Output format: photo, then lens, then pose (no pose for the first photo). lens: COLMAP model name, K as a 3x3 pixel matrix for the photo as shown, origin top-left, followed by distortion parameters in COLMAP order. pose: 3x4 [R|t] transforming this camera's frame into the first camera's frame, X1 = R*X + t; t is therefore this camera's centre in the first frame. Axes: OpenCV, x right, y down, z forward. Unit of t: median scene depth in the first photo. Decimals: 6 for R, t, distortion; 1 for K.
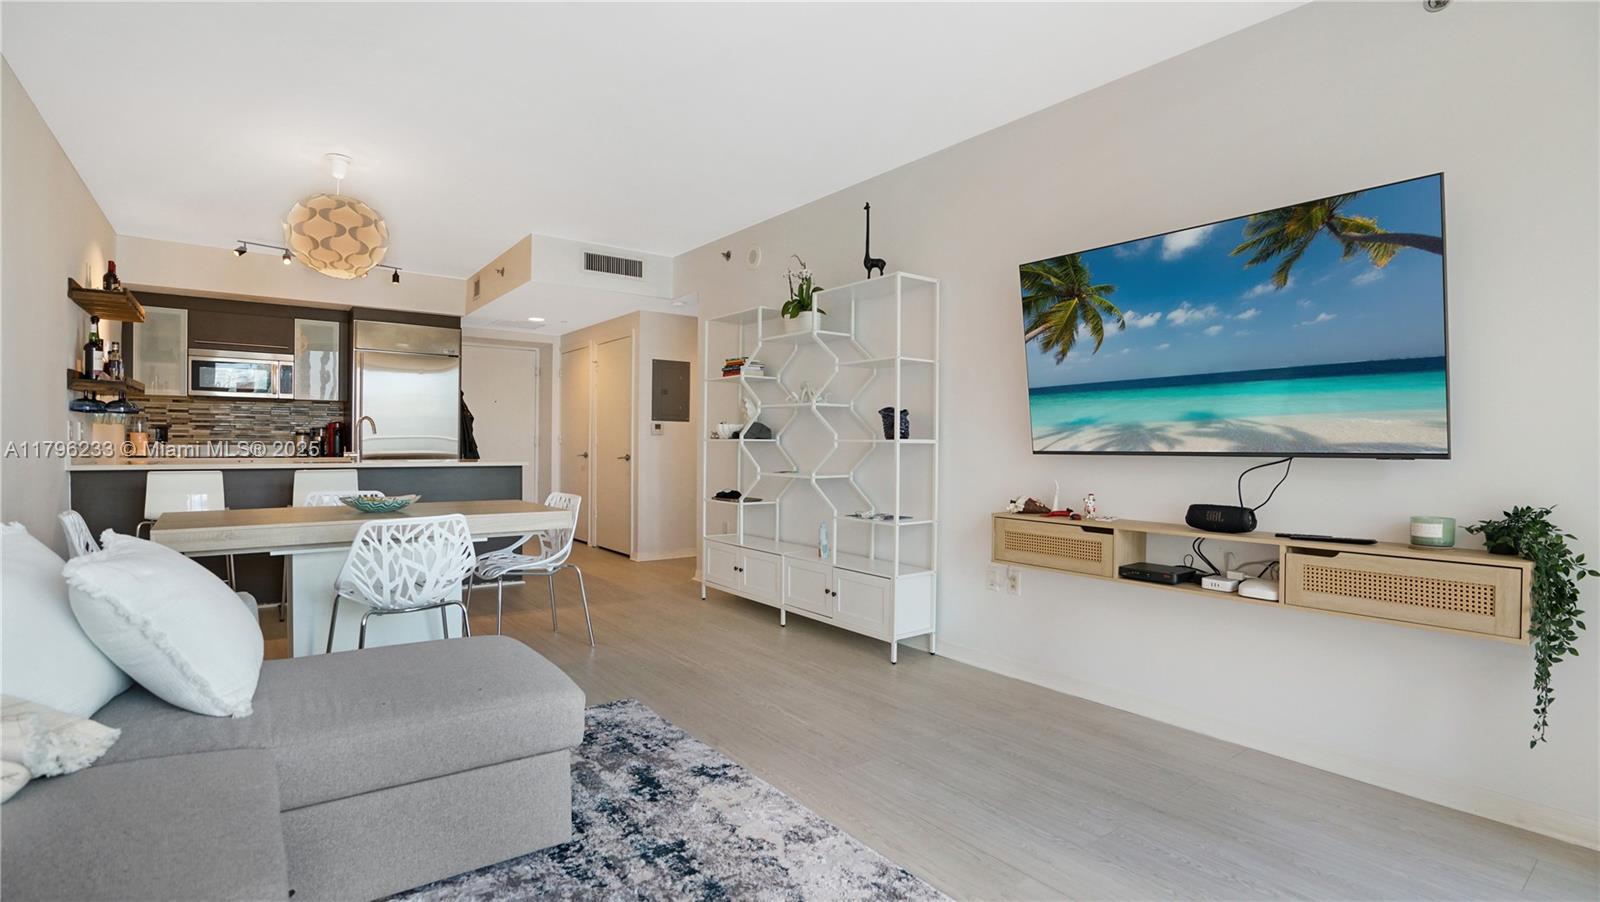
lens RADIAL K [[789.8, 0, 802.4], [0, 789.8, 465.6], [0, 0, 1]] dist [0.018326, 0.000146]
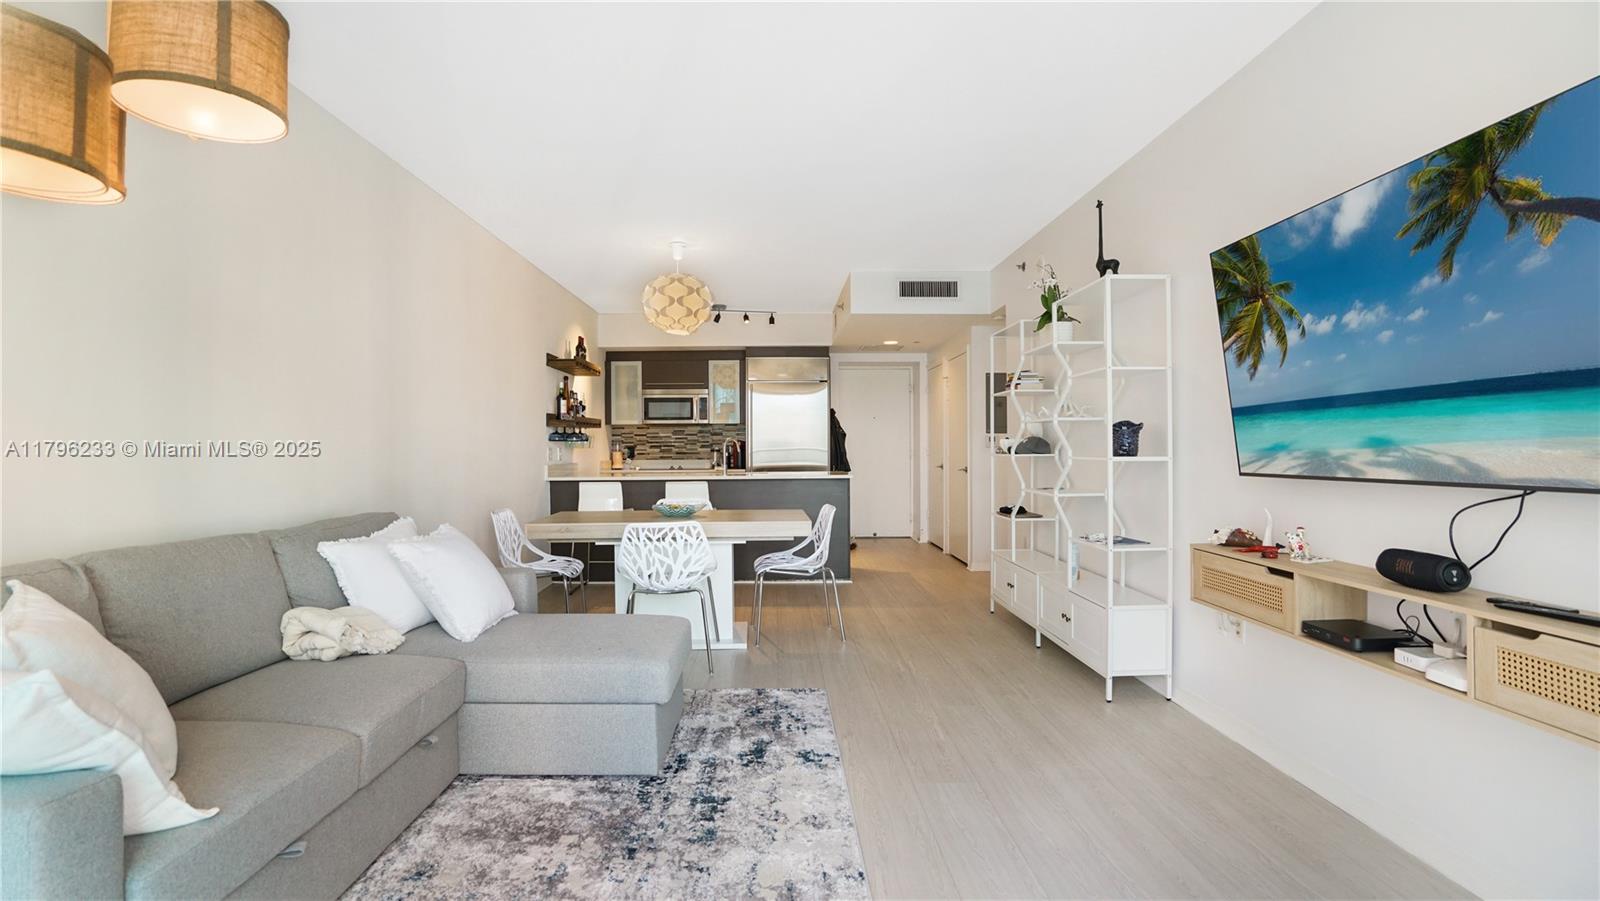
lens RADIAL K [[799.3, 0, 800.0], [0, 799.3, 450.5], [0, 0, 1]] dist [-0.037991, 0.000664]
pose [[0.821554, -0.002158, -0.570127, 0.463513], [-0.009577, 0.999800, -0.017584, -0.034444], [0.570050, 0.019906, 0.821369, 0.025234]]
